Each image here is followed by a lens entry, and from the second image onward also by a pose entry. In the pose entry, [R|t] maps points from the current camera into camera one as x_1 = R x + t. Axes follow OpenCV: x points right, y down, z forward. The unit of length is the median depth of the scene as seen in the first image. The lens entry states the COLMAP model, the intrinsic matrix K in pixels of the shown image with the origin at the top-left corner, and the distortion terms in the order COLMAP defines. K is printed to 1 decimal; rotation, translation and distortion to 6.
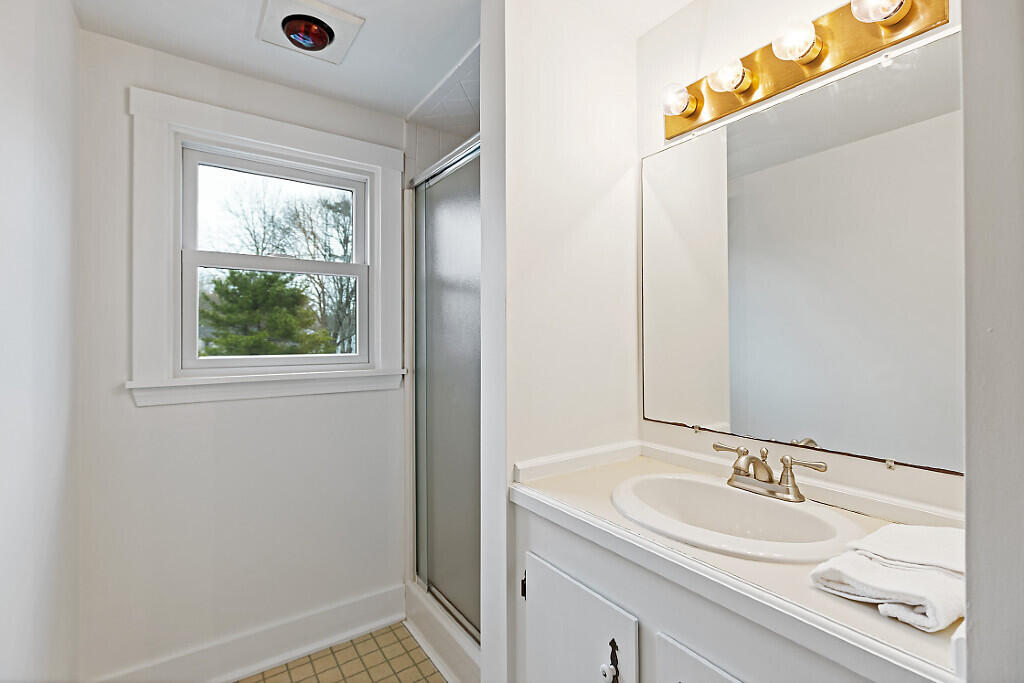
lens RADIAL K [[470.5, 0, 511.8], [0, 470.5, 339.5], [0, 0, 1]] dist [0.017535, 0.000234]
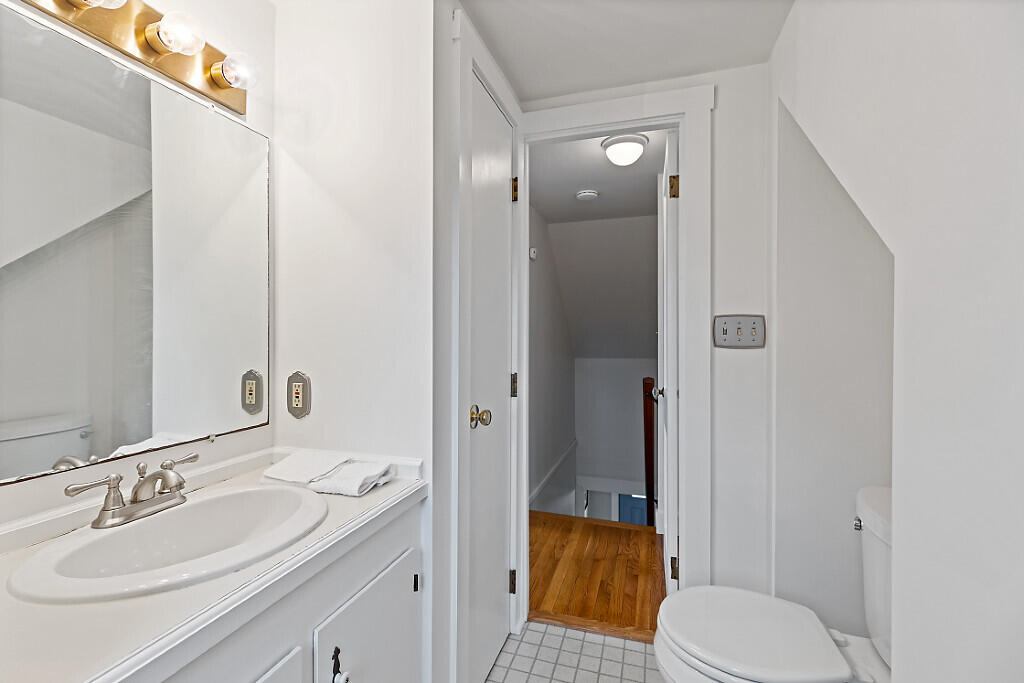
lens RADIAL K [[470.5, 0, 510.0], [0, 470.5, 338.5], [0, 0, 1]] dist [0.017535, 0.000234]
pose [[-0.612953, -0.004155, 0.790109, -0.609532], [-0.003997, 0.999990, 0.002158, -0.001944], [-0.790109, -0.001835, -0.612963, 1.078041]]
